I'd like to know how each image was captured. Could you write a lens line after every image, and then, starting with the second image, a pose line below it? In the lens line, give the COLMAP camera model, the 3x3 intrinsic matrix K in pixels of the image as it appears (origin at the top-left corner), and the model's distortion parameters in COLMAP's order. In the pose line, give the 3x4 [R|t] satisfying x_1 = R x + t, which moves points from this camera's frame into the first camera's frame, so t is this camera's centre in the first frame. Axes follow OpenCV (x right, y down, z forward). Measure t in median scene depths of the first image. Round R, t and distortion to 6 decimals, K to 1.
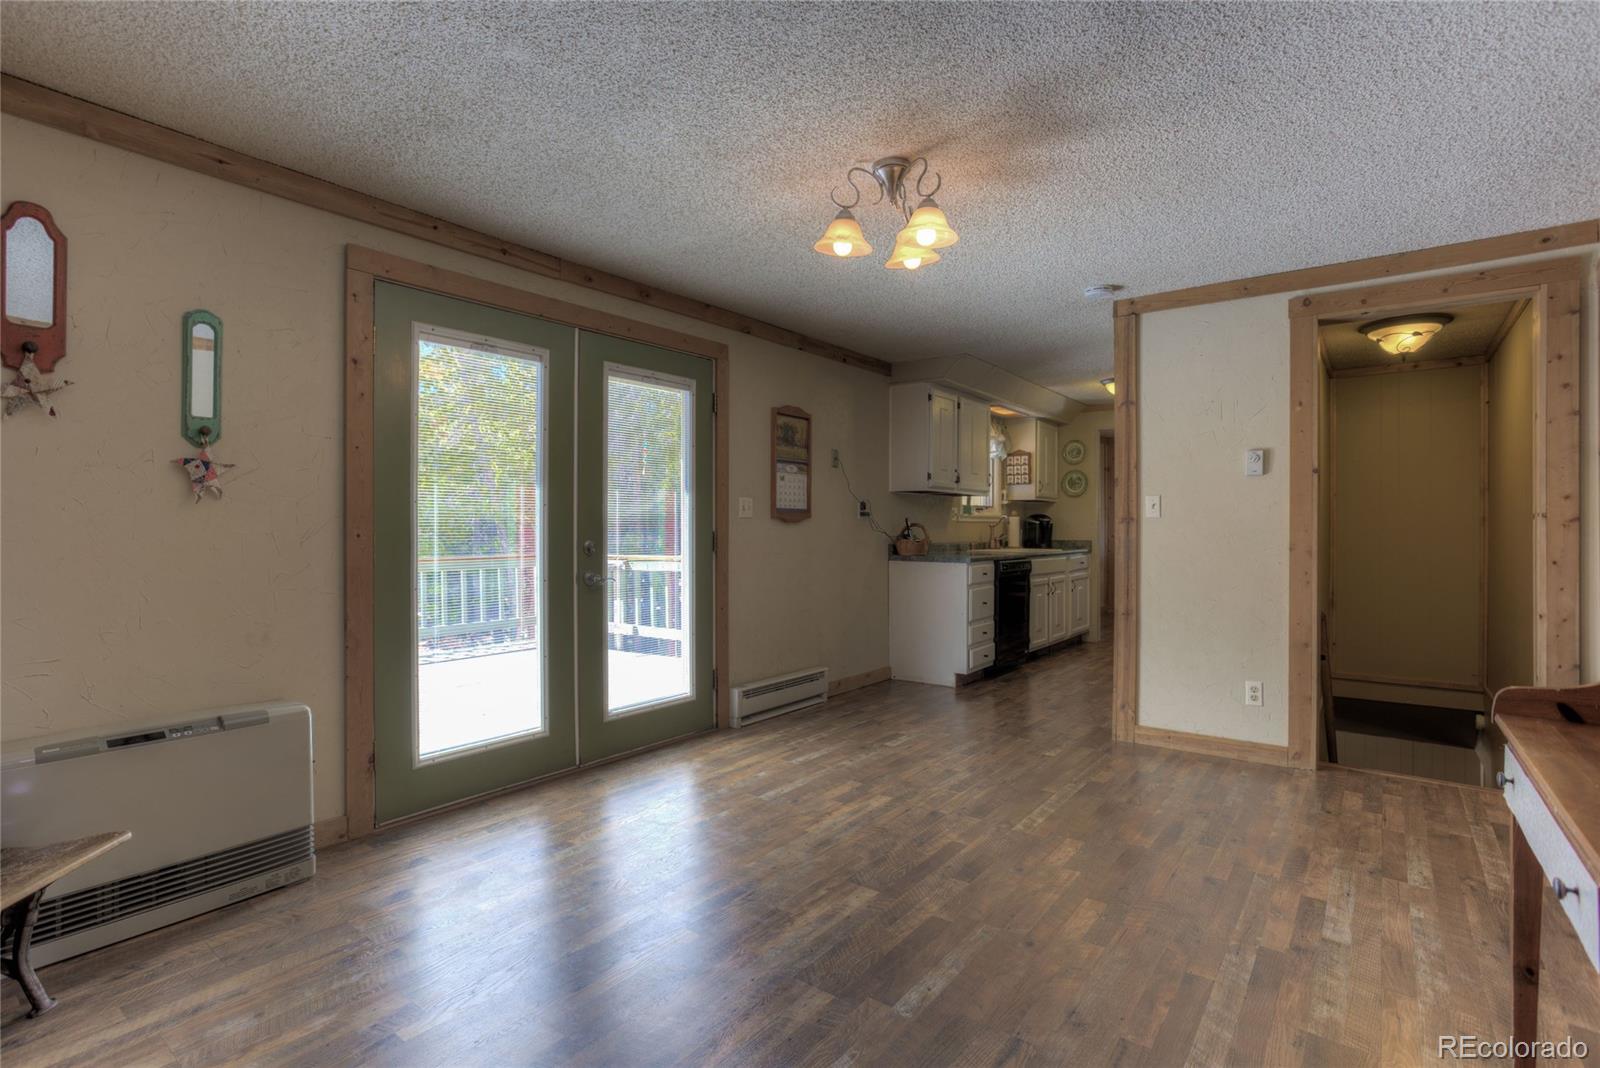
lens RADIAL K [[779.8, 0, 802.3], [0, 779.8, 528.1], [0, 0, 1]] dist [-0.040741, 0.024310]
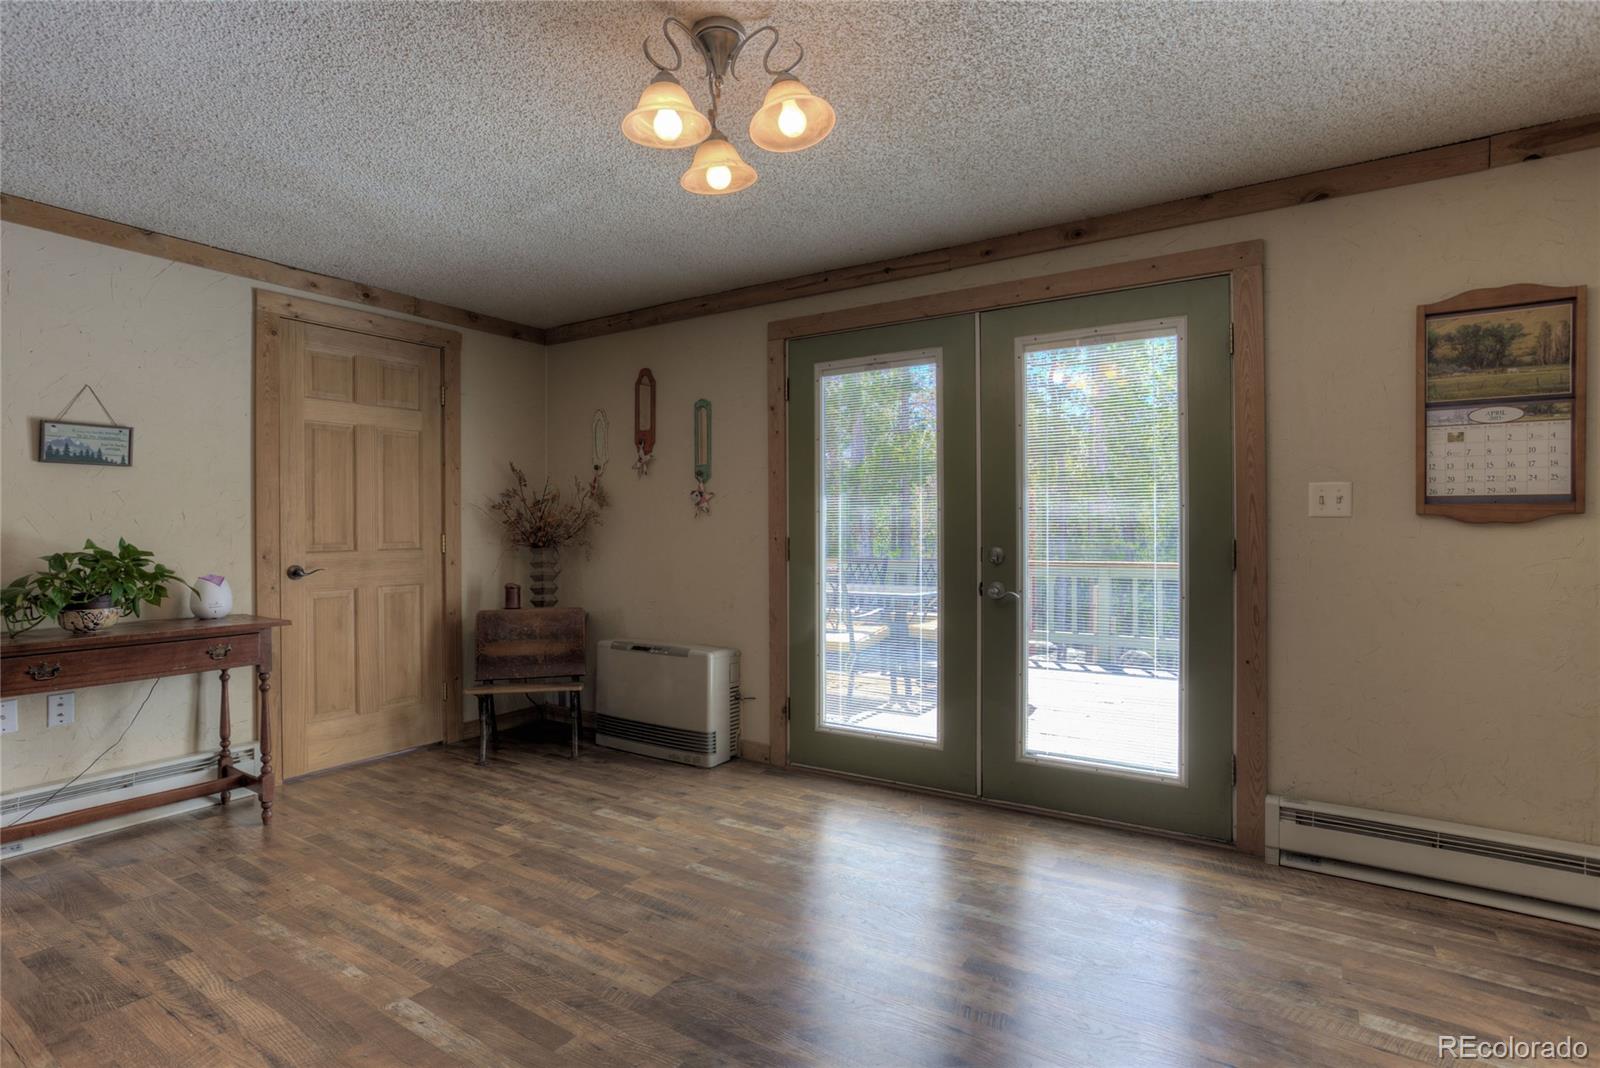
lens RADIAL K [[779.8, 0, 801.8], [0, 779.8, 529.5], [0, 0, 1]] dist [-0.040741, 0.024310]
pose [[0.083489, 0.001617, -0.996507, 0.544479], [0.000717, 0.999998, 0.001682, -0.005818], [0.996508, -0.000855, 0.083488, 0.659186]]
